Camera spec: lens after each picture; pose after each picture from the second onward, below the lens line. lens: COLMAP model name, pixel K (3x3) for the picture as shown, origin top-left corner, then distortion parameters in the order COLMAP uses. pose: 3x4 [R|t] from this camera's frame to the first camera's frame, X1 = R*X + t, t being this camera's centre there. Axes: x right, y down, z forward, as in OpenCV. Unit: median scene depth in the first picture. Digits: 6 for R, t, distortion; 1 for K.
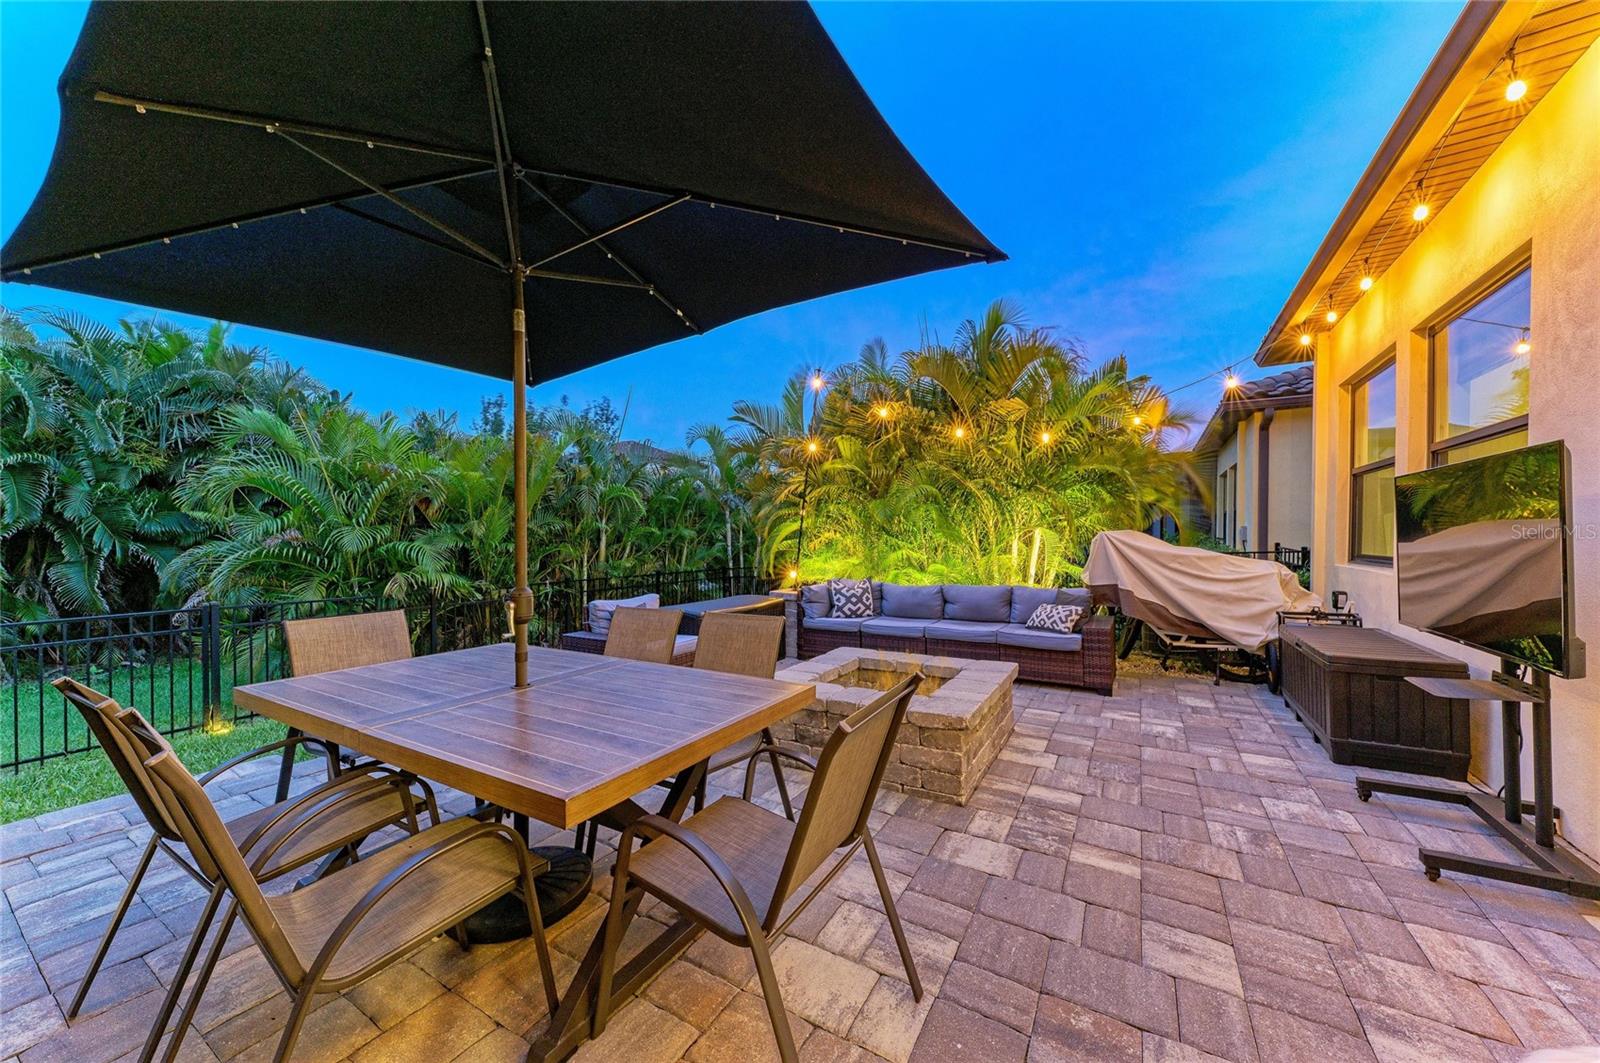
lens RADIAL K [[549.4, 0, 798.7], [0, 549.4, 535.5], [0, 0, 1]] dist [0.007116, 0.000114]
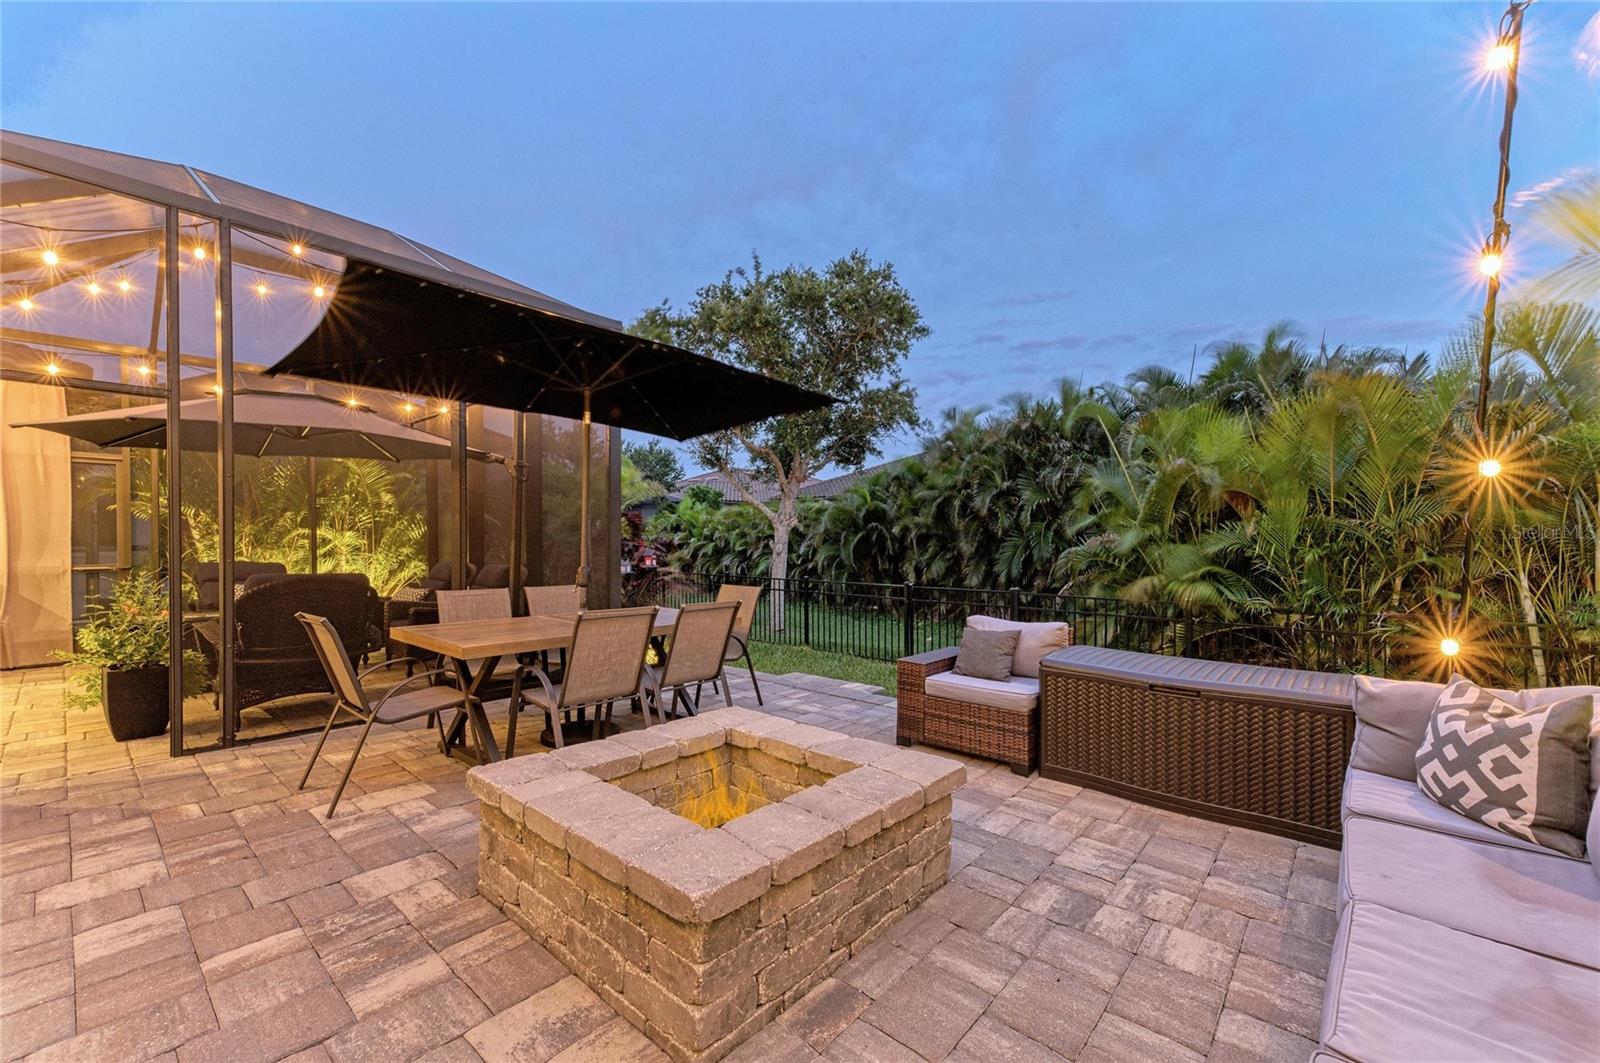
lens RADIAL K [[635.3, 0, 809.8], [0, 635.3, 531.8], [0, 0, 1]] dist [0.017235, -0.005507]
pose [[-0.152869, -0.009258, -0.988203, 0.496791], [0.000560, 0.999955, -0.009455, 0.000657], [0.988246, -0.001999, -0.152857, 0.710259]]
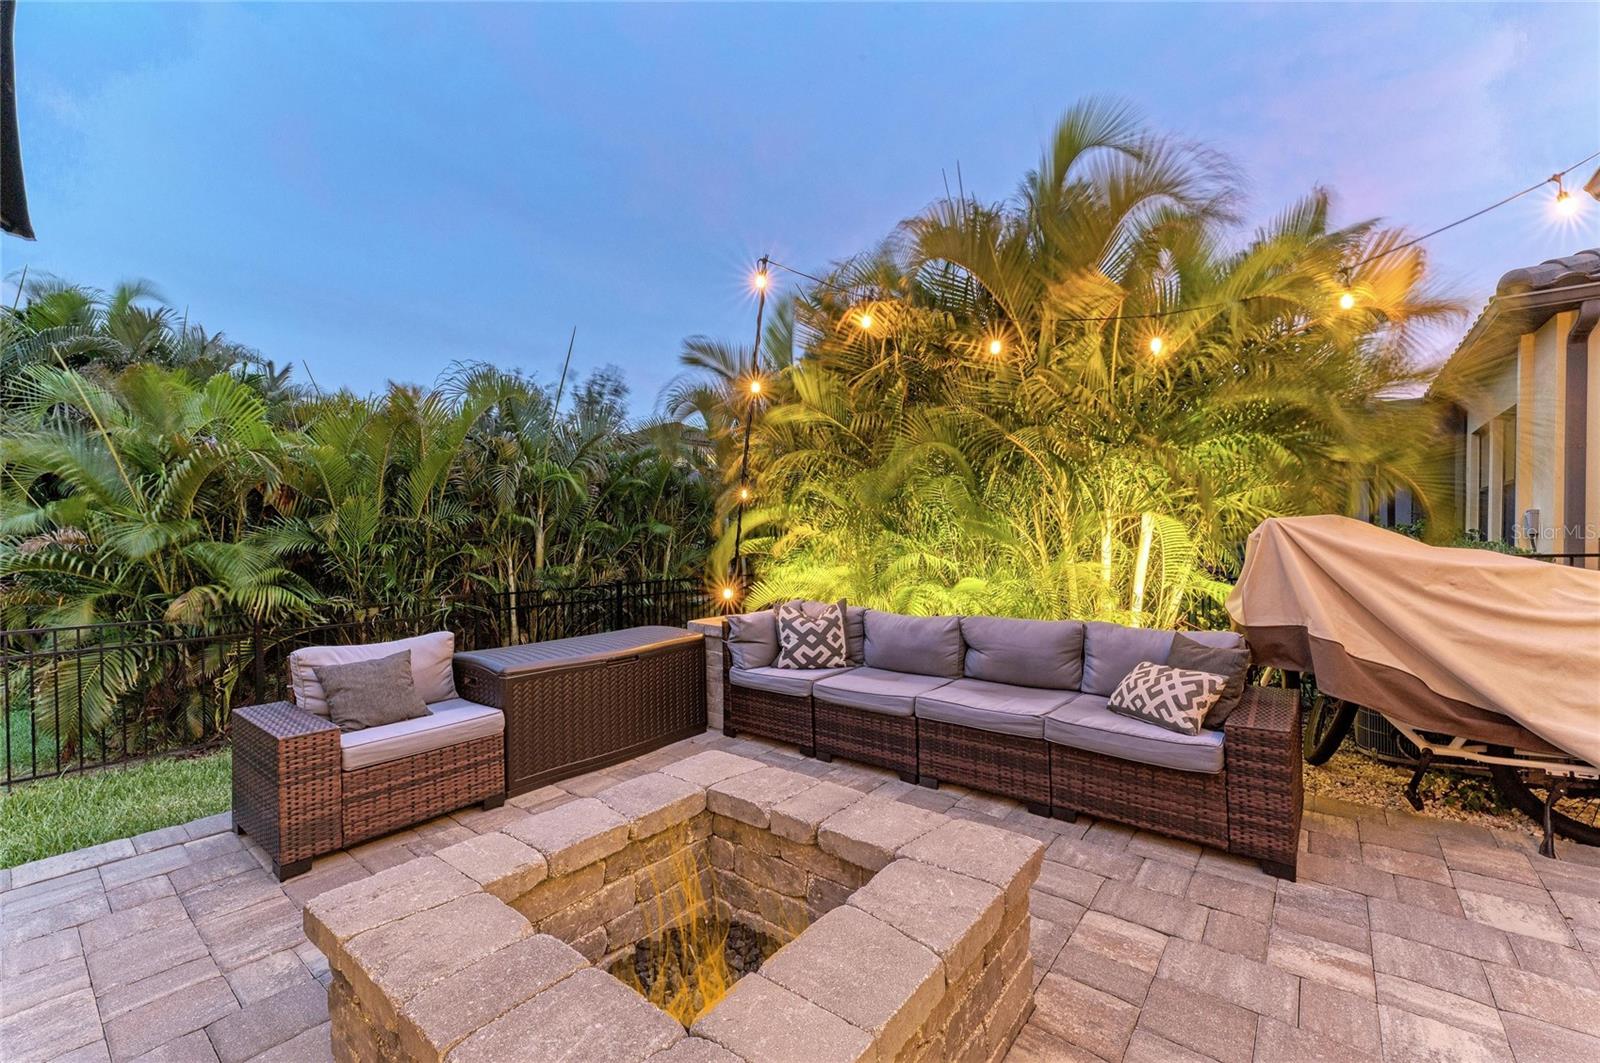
lens RADIAL K [[635.3, 0, 802.2], [0, 635.3, 536.5], [0, 0, 1]] dist [0.017235, -0.005507]
pose [[0.991379, -0.006105, -0.130883, 0.179816], [0.007139, 0.999947, 0.007429, 0.001595], [0.130830, -0.008300, 0.991370, 0.322531]]
